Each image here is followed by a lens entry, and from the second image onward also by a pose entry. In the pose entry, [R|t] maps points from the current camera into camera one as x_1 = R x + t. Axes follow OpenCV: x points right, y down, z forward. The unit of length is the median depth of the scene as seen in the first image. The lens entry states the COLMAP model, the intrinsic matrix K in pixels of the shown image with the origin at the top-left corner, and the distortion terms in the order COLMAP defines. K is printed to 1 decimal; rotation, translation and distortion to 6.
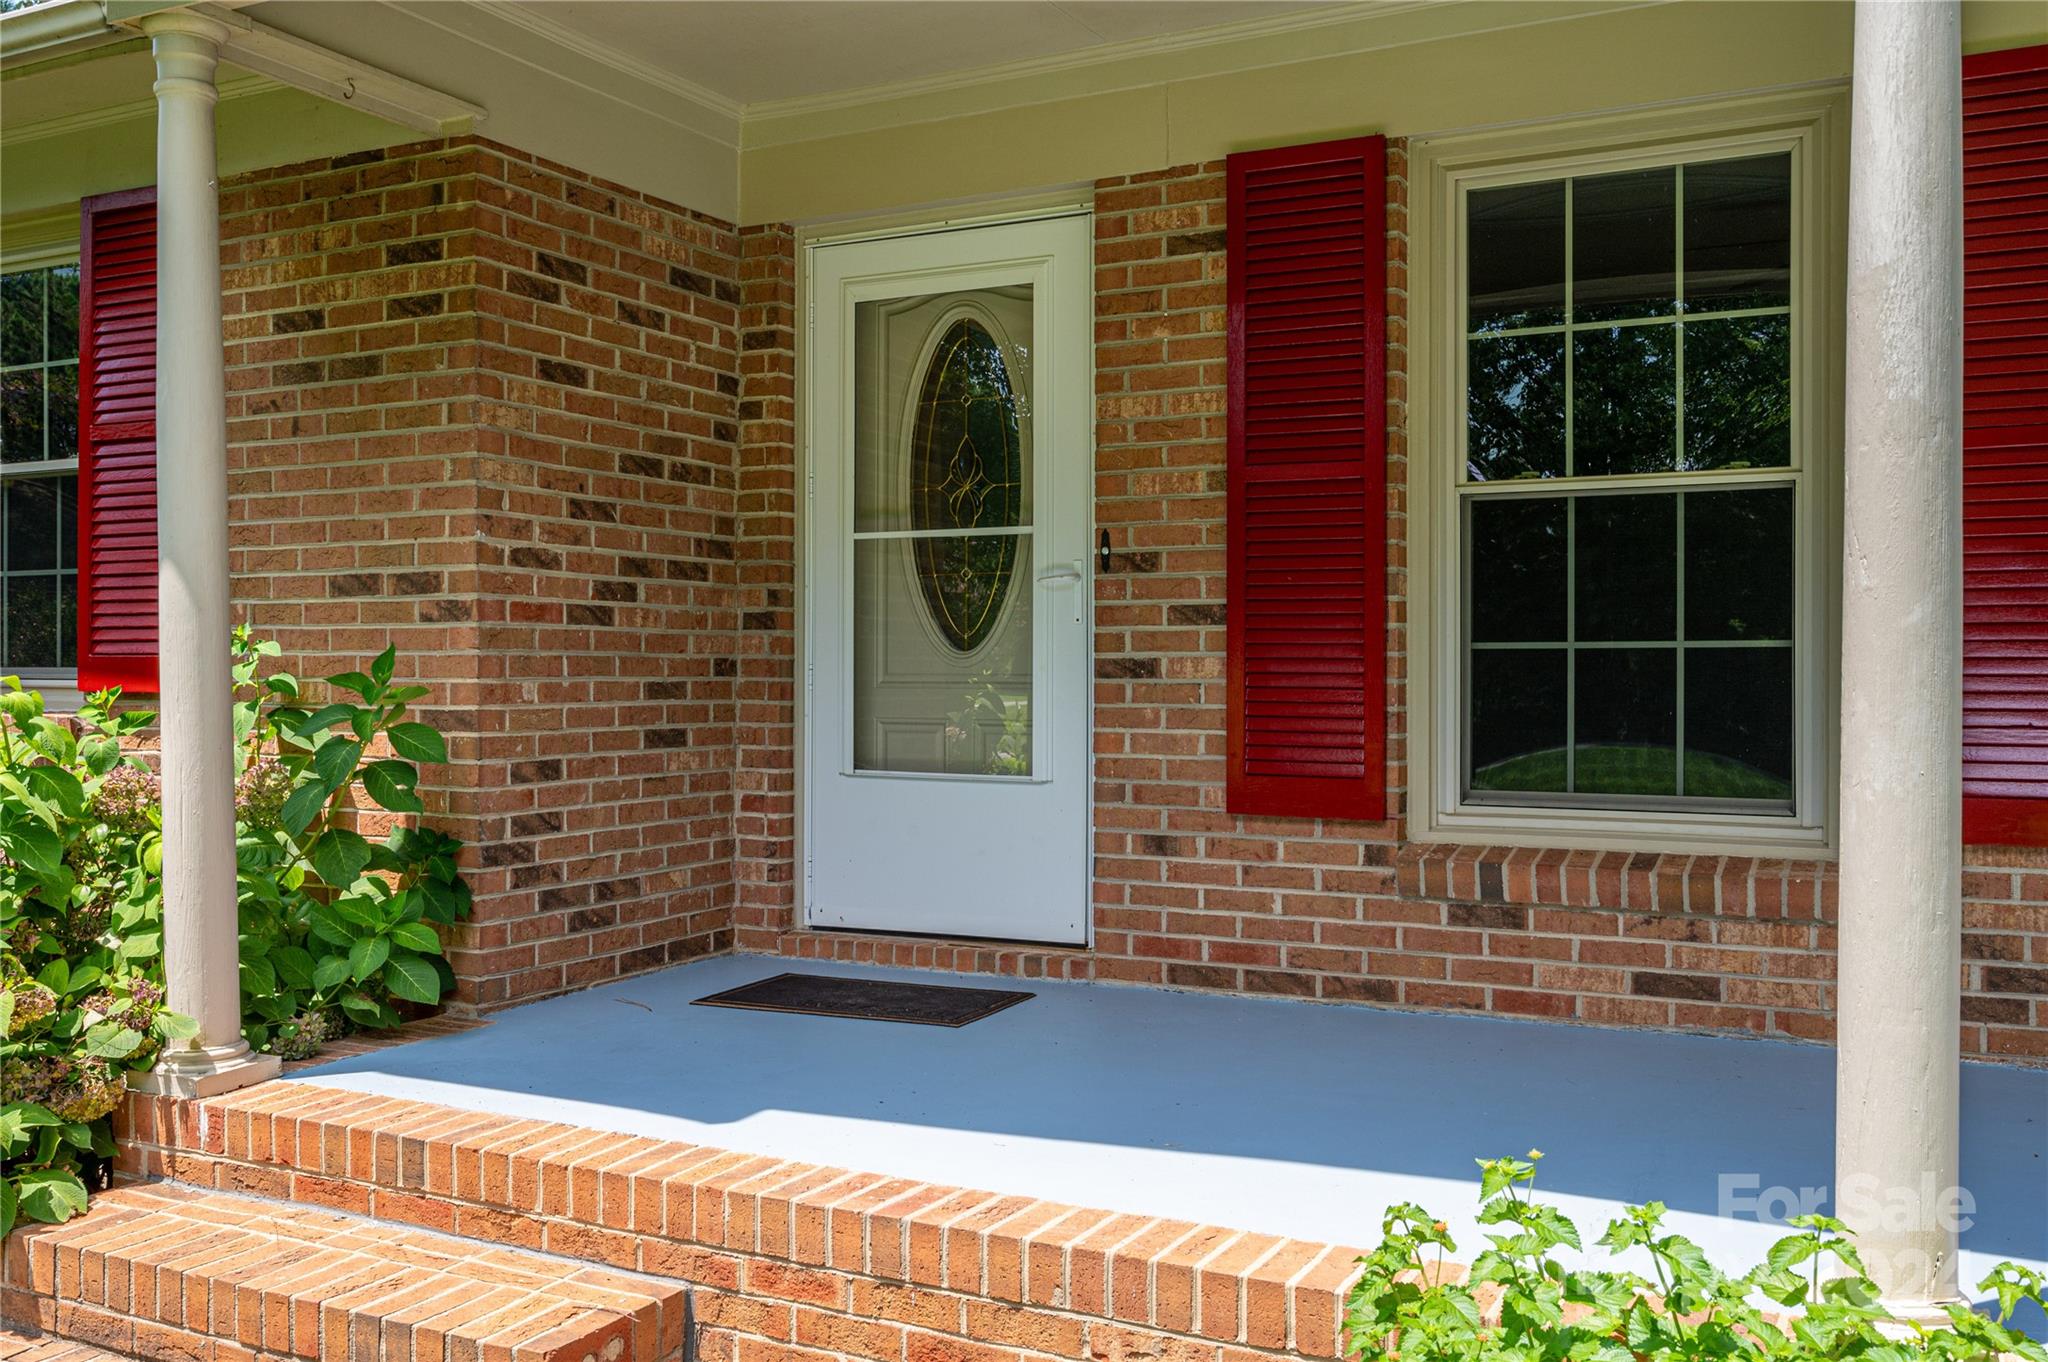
lens RADIAL K [[1782.8, 0, 1031.5], [0, 1782.8, 679.6], [0, 0, 1]] dist [-0.006423, -0.001293]
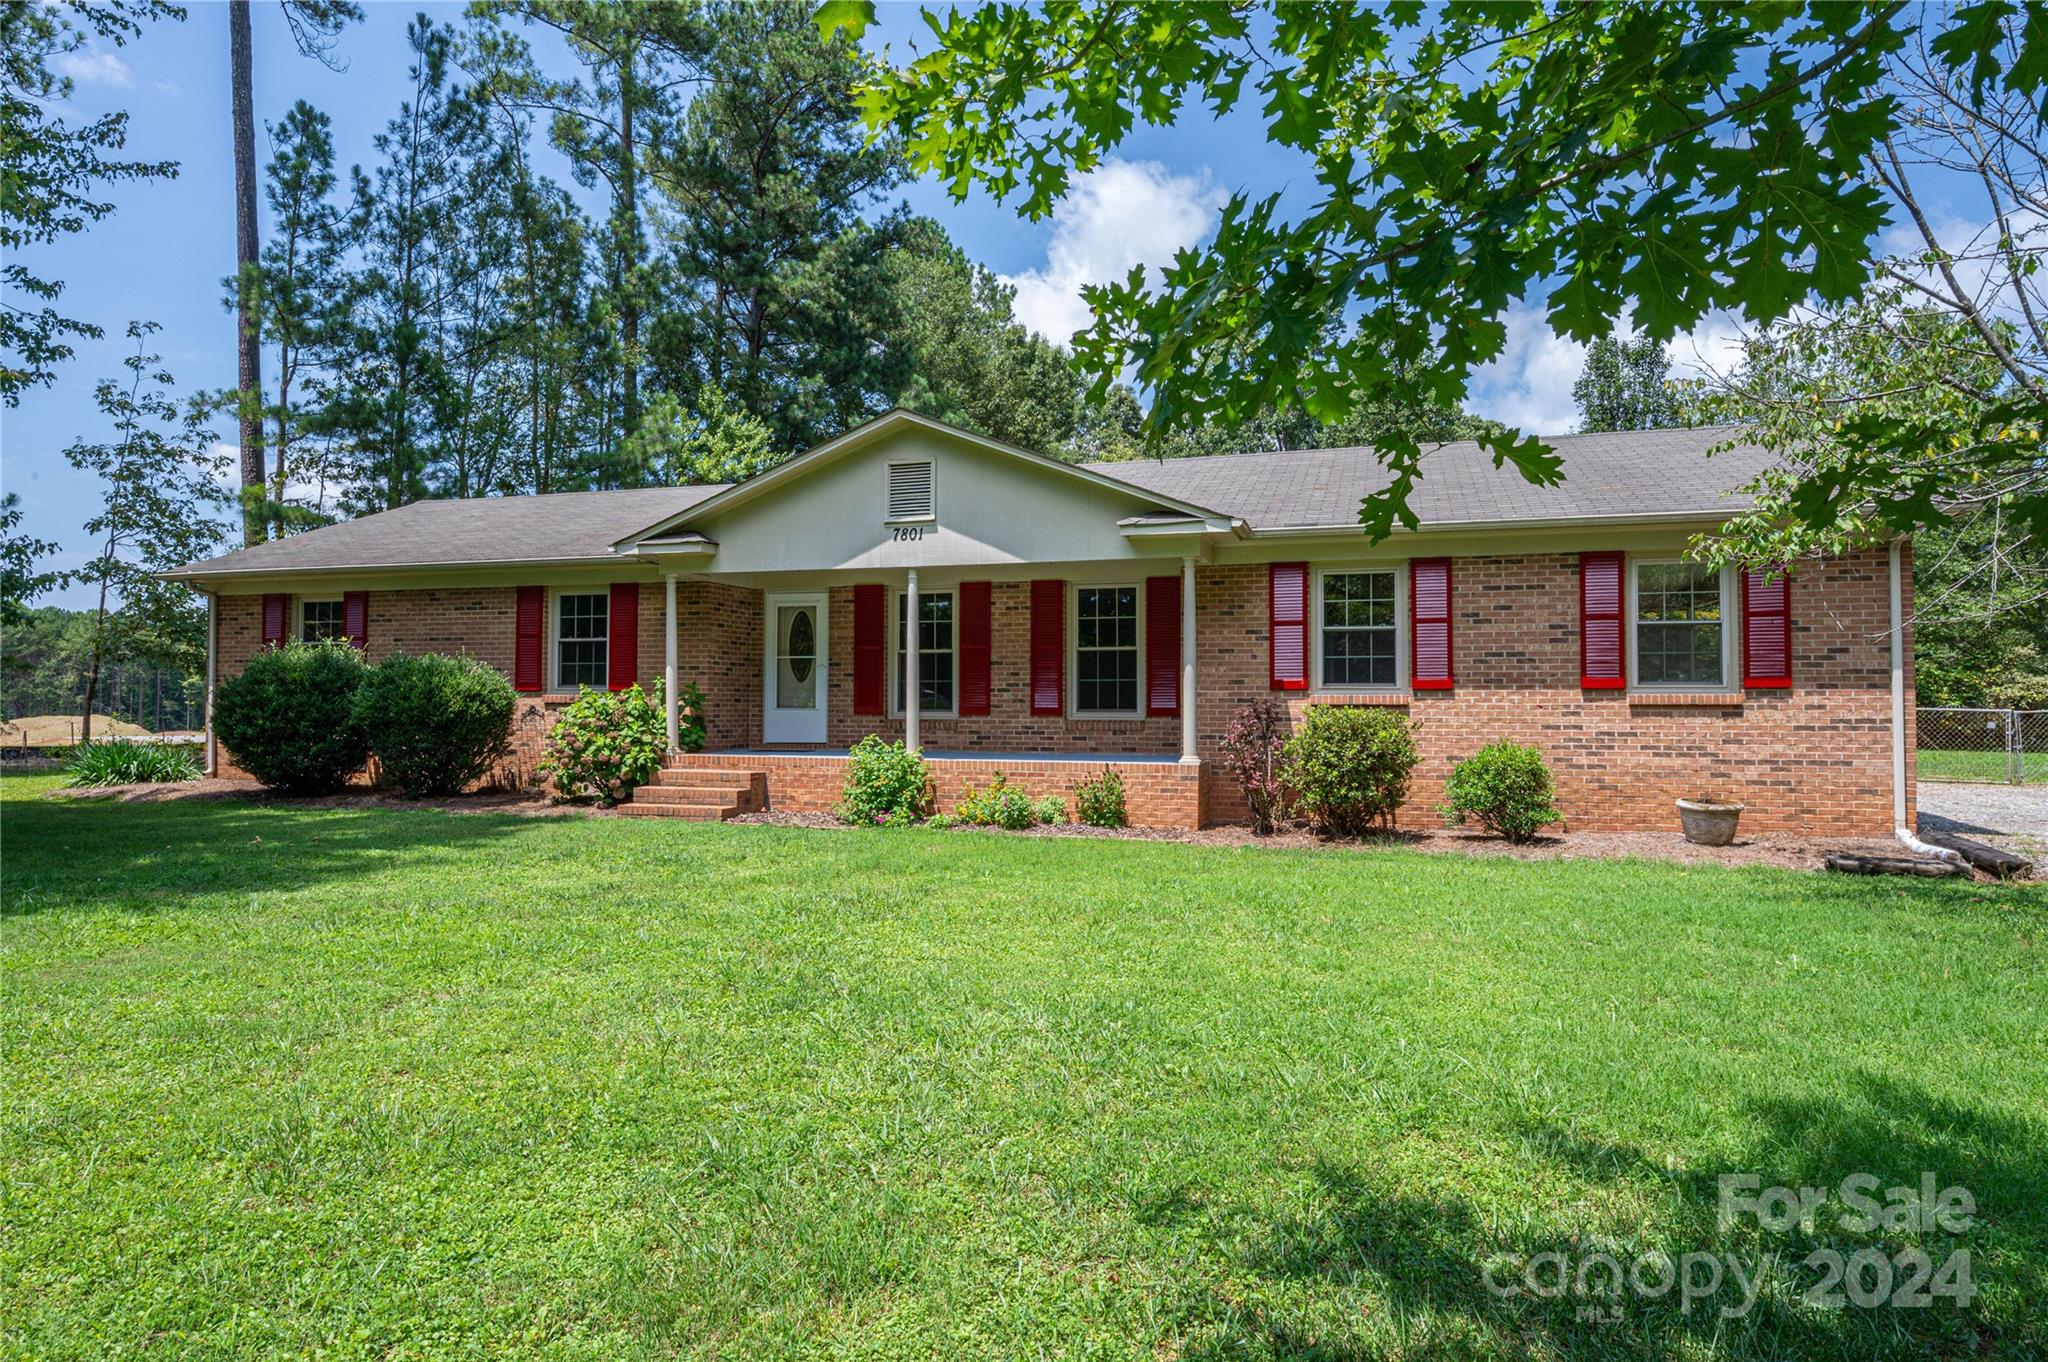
lens RADIAL K [[1189.4, 0, 1019.7], [0, 1189.4, 682.8], [0, 0, 1]] dist [-0.007168, 0.001131]
pose [[0.986501, 0.004730, 0.163688, 0.019368], [-0.000923, 0.999728, -0.023324, 0.064773], [-0.163754, 0.022858, 0.986236, -2.429187]]
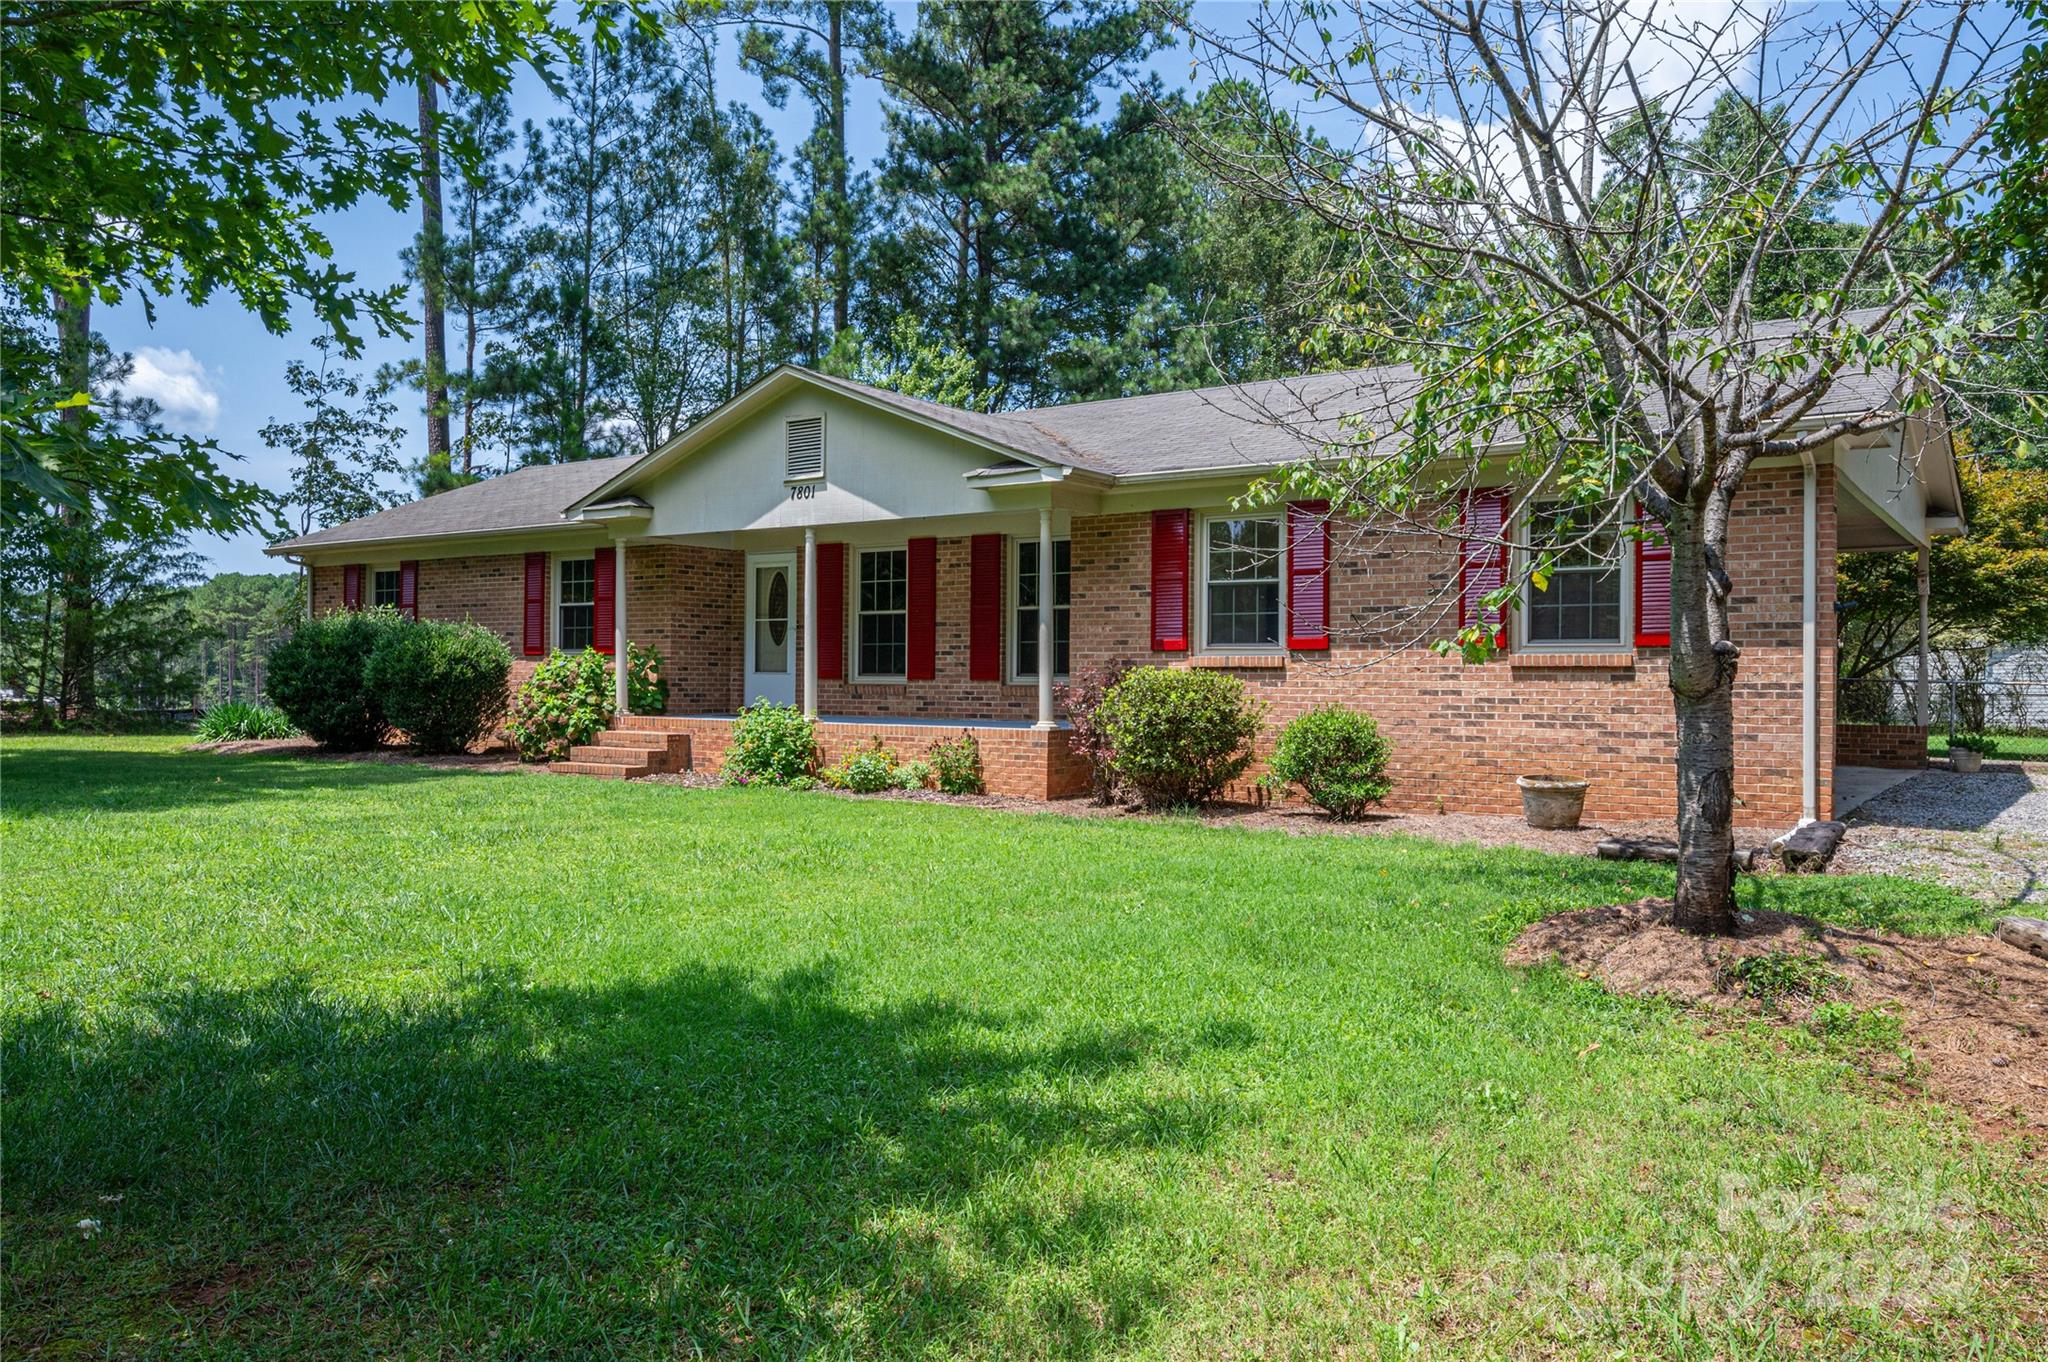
lens RADIAL K [[1496.4, 0, 1005.3], [0, 1496.4, 681.5], [0, 0, 1]] dist [-0.010802, 0.001655]
pose [[0.988741, 0.006738, -0.149487, 1.235166], [-0.007494, 0.999962, -0.004496, 0.098192], [0.149451, 0.005566, 0.988753, -2.986984]]
